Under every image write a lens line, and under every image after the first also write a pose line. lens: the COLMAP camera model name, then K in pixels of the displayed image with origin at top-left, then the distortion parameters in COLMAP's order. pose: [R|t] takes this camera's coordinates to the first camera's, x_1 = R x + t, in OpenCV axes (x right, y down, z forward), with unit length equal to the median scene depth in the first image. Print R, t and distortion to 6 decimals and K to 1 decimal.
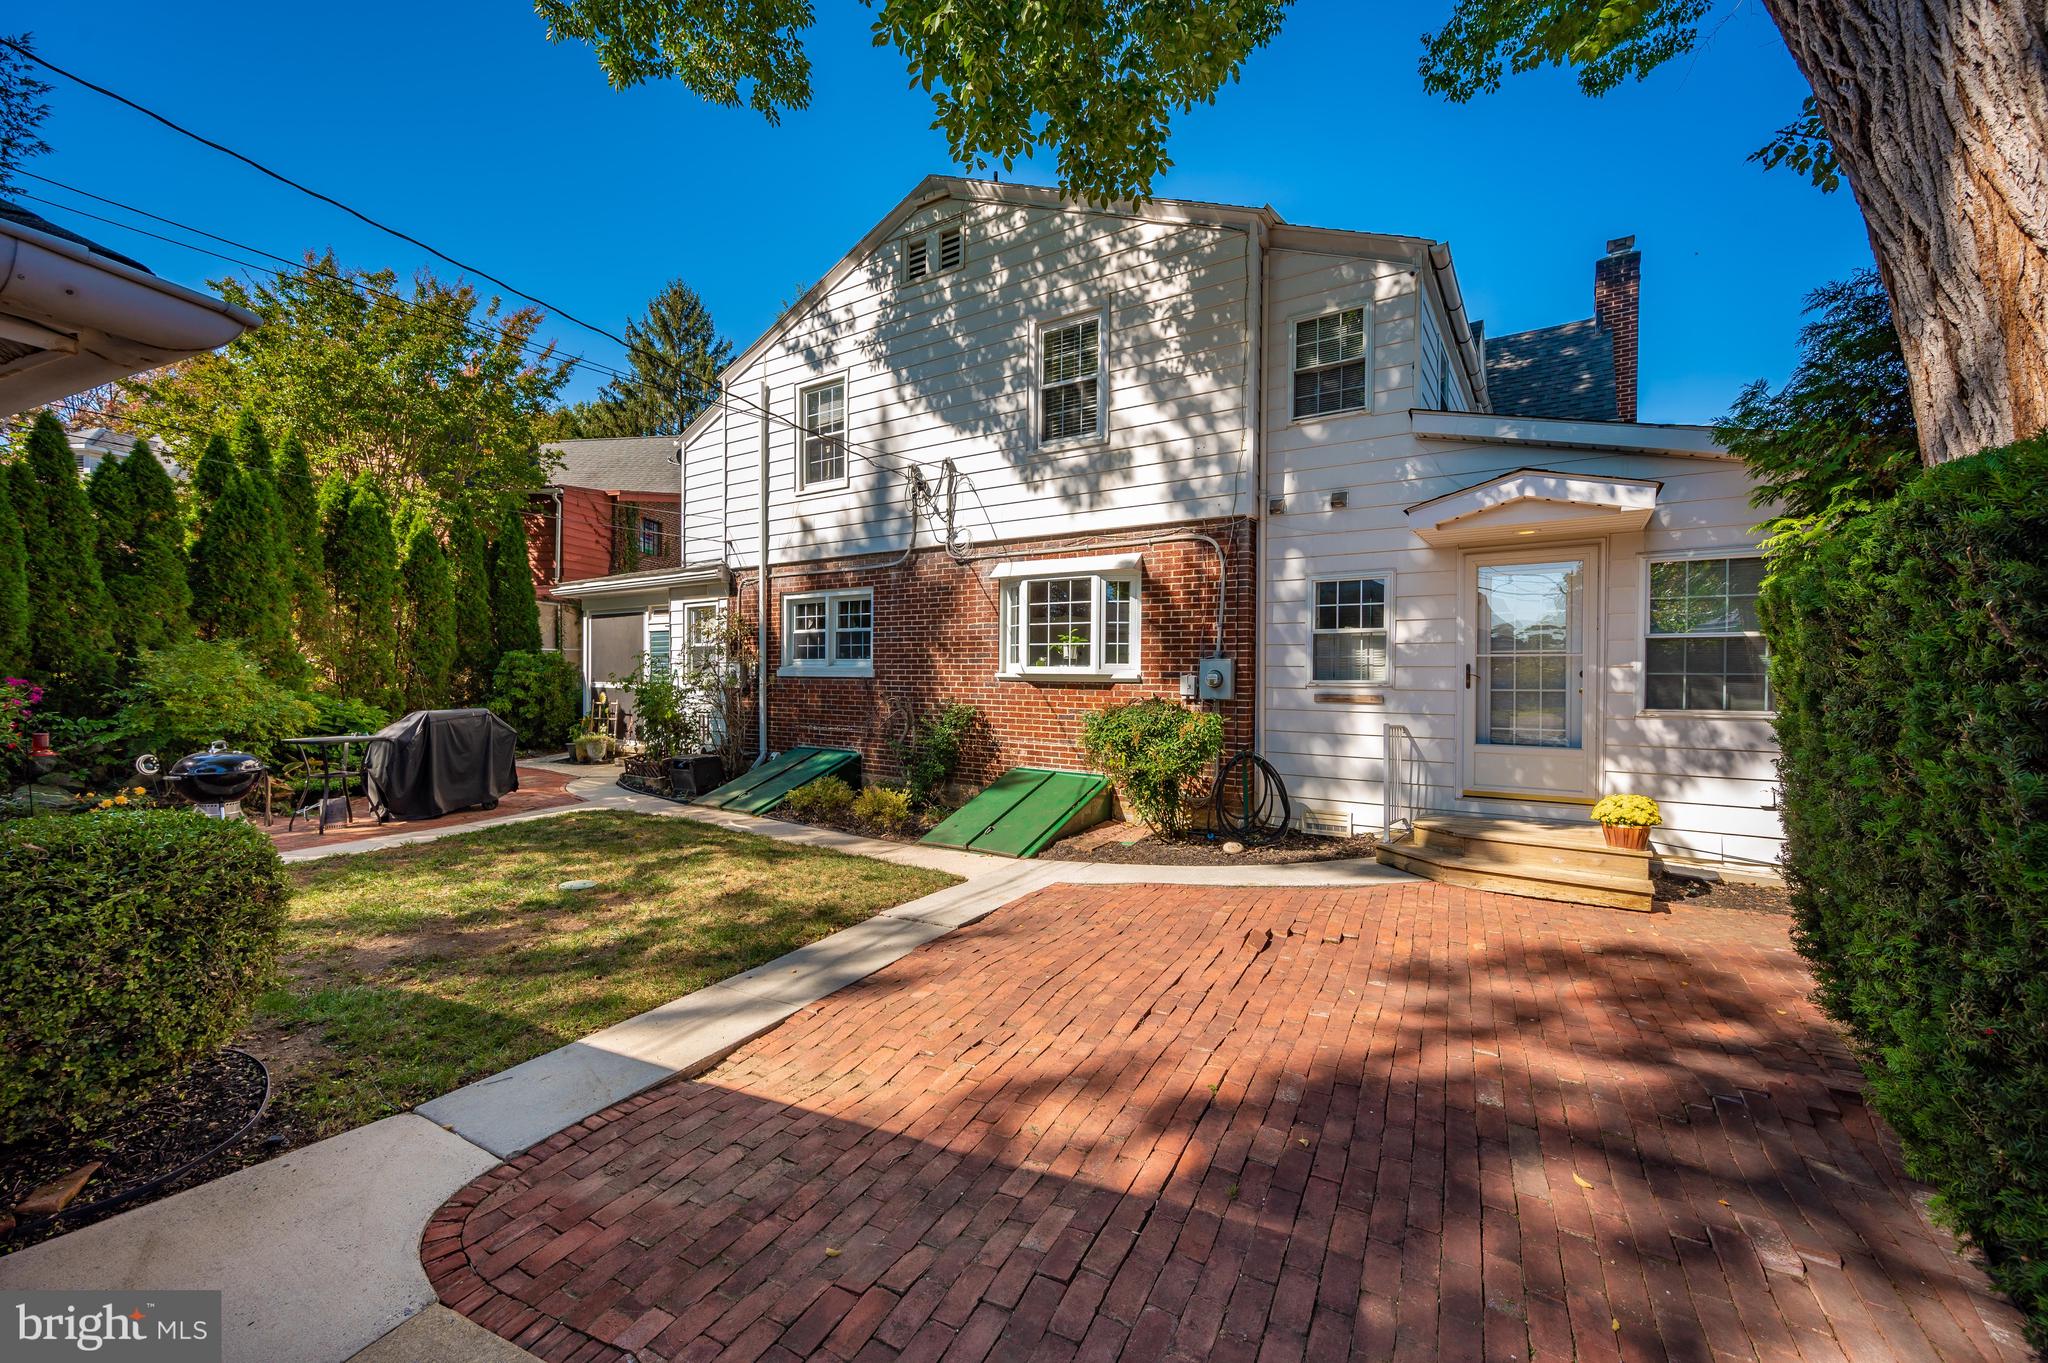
lens RADIAL K [[803.9, 0, 1023.4], [0, 803.9, 684.7], [0, 0, 1]] dist [0.000048, 0.000209]
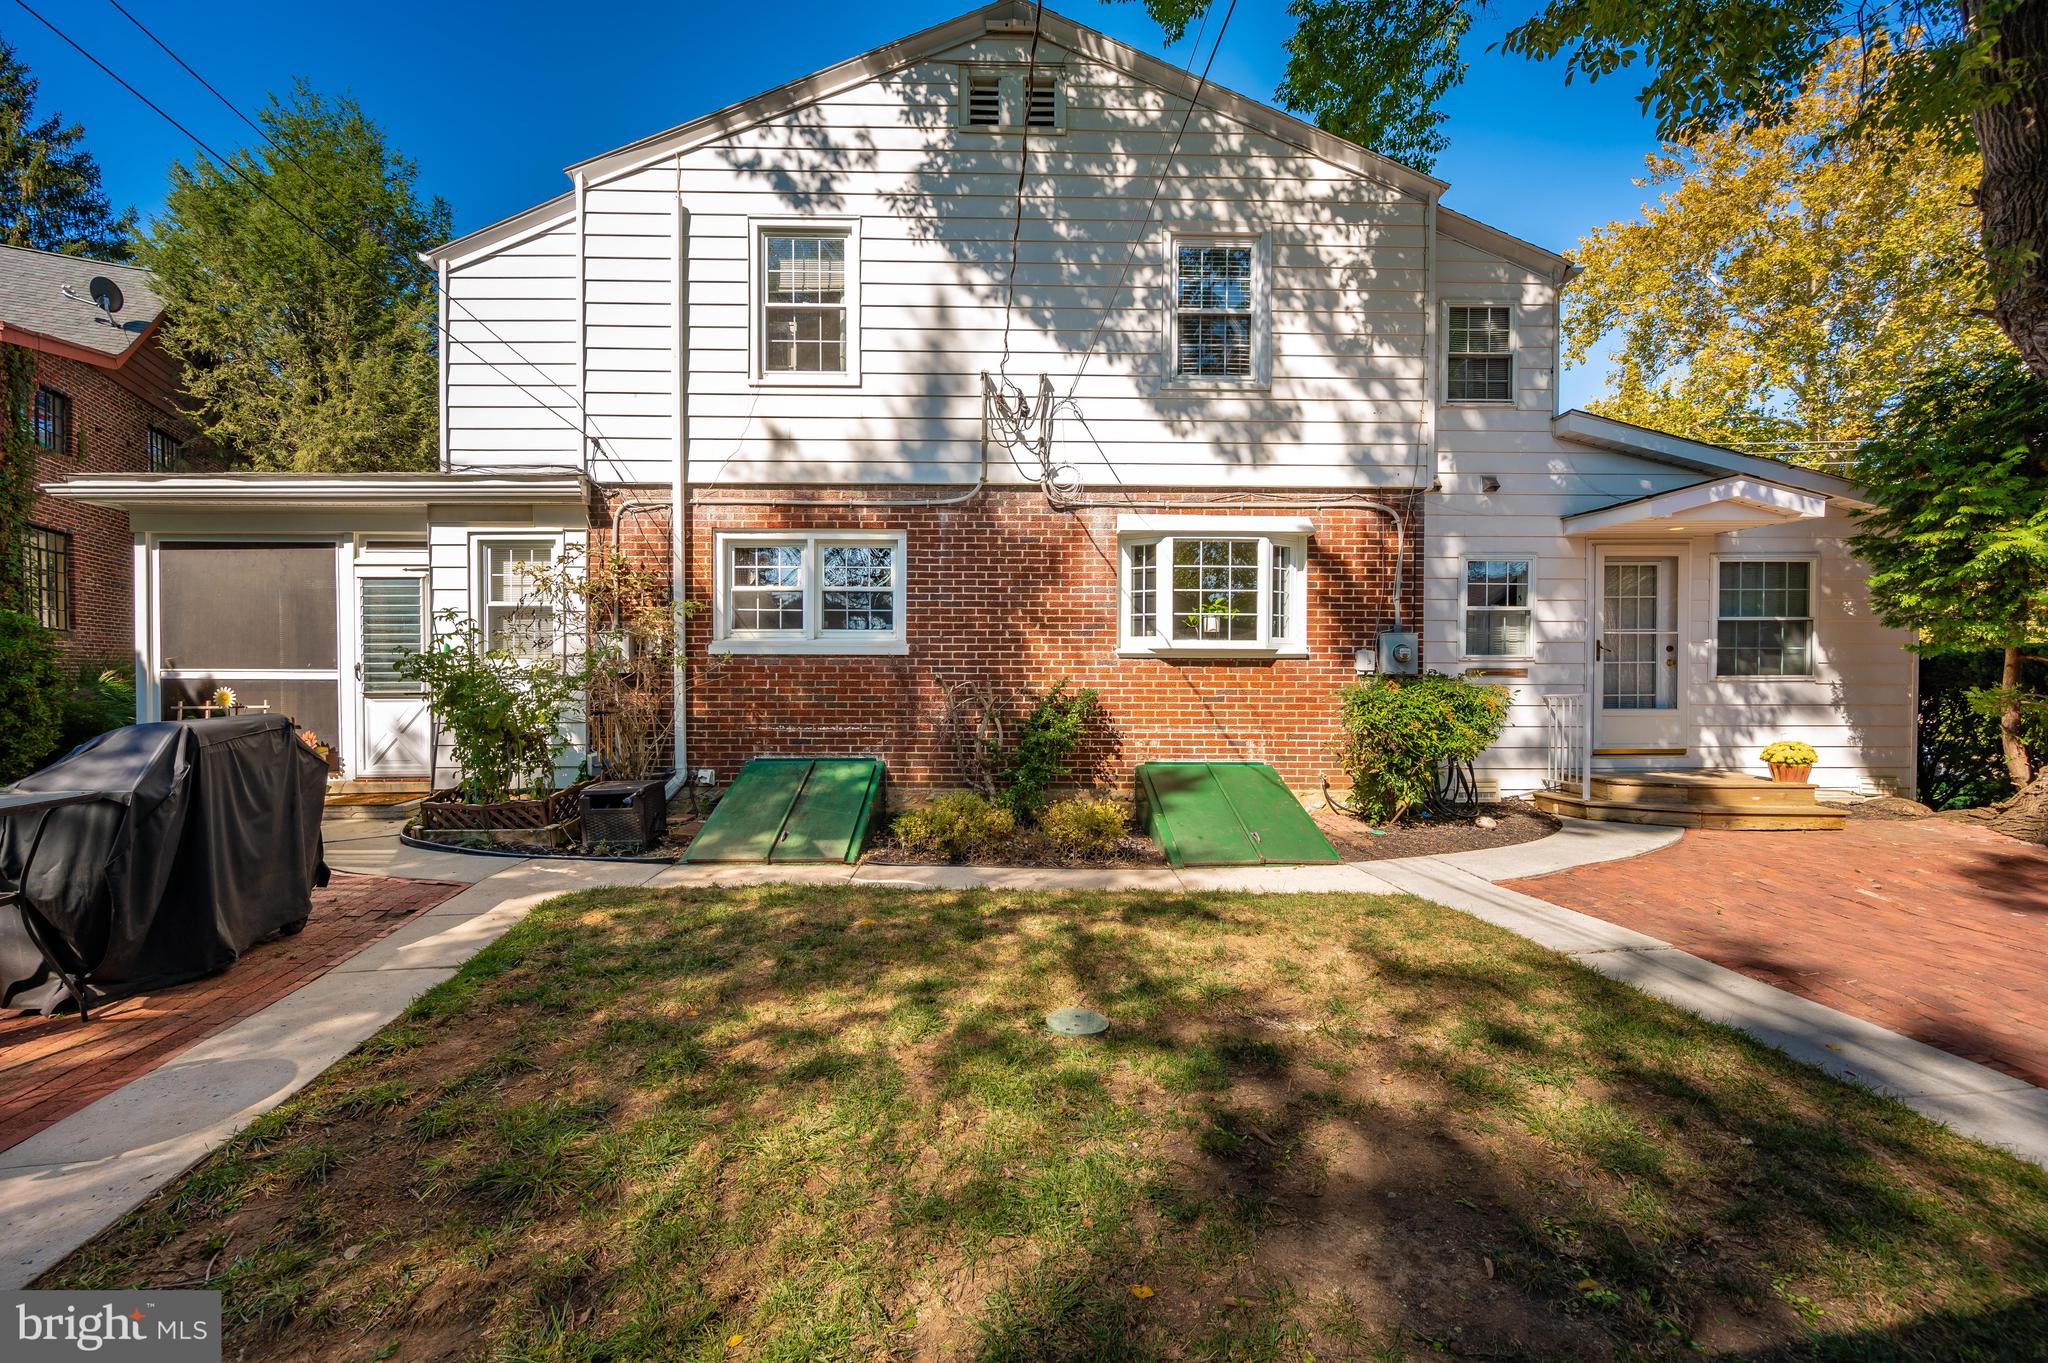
lens RADIAL K [[800.7, 0, 1019.5], [0, 800.7, 675.4], [0, 0, 1]] dist [-0.001236, -0.000240]
pose [[0.821646, -0.010449, 0.569902, -0.612689], [0.011709, 0.999930, 0.001453, 0.011265], [-0.569878, 0.005479, 0.821711, 0.413025]]
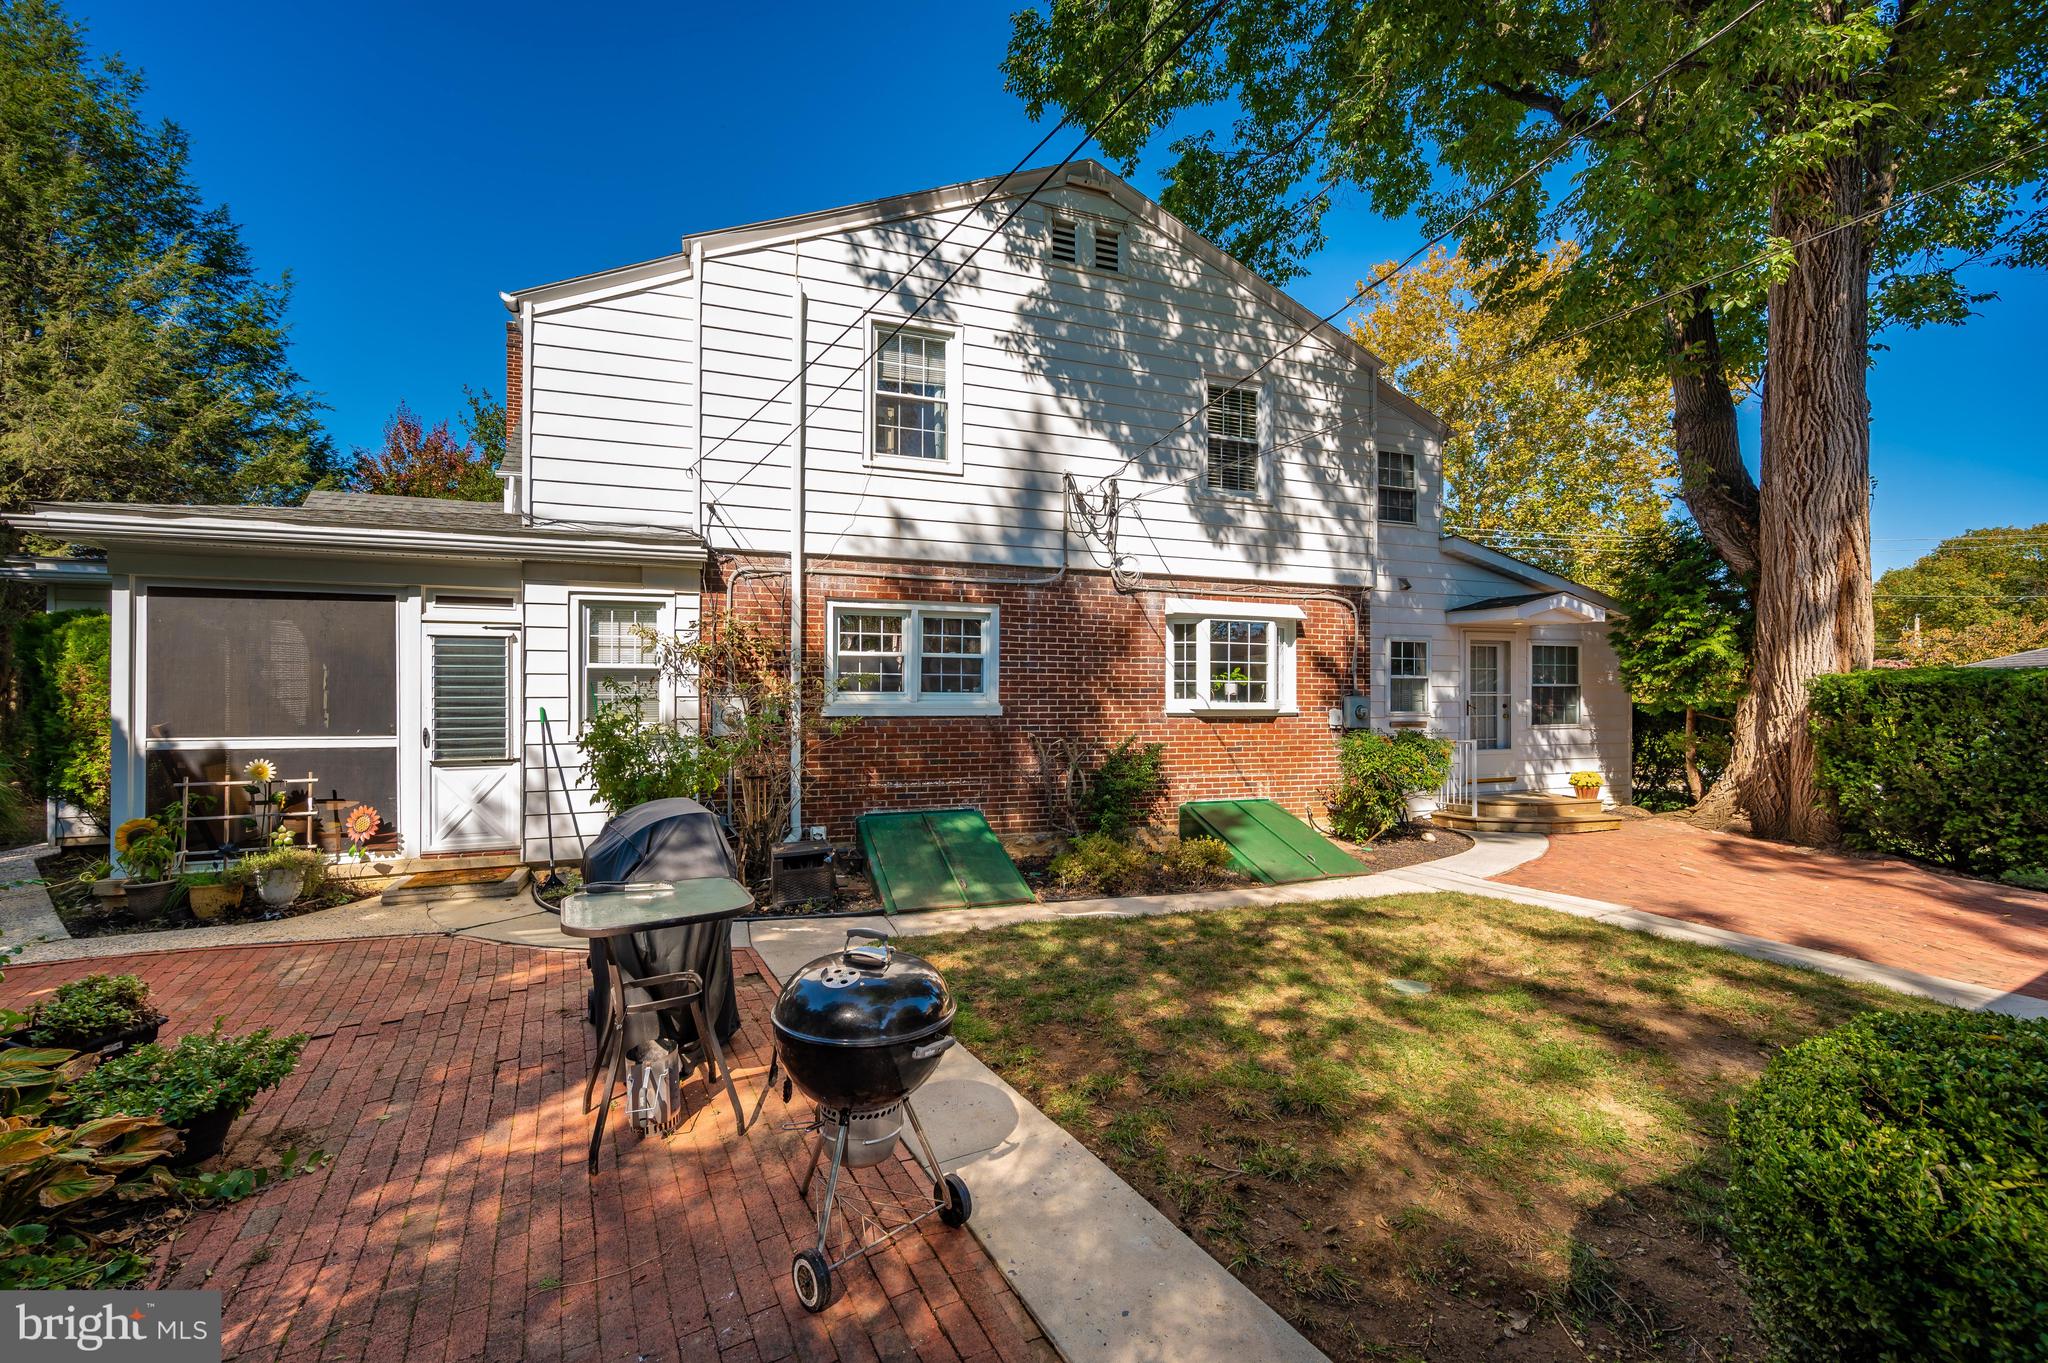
lens RADIAL K [[815.2, 0, 1027.5], [0, 815.2, 686.0], [0, 0, 1]] dist [-0.000876, 0.000552]
pose [[0.597577, 0.004545, 0.801799, -0.992471], [0.012162, 0.999818, -0.014731, -0.031586], [-0.801720, 0.018554, 0.597412, 0.571990]]
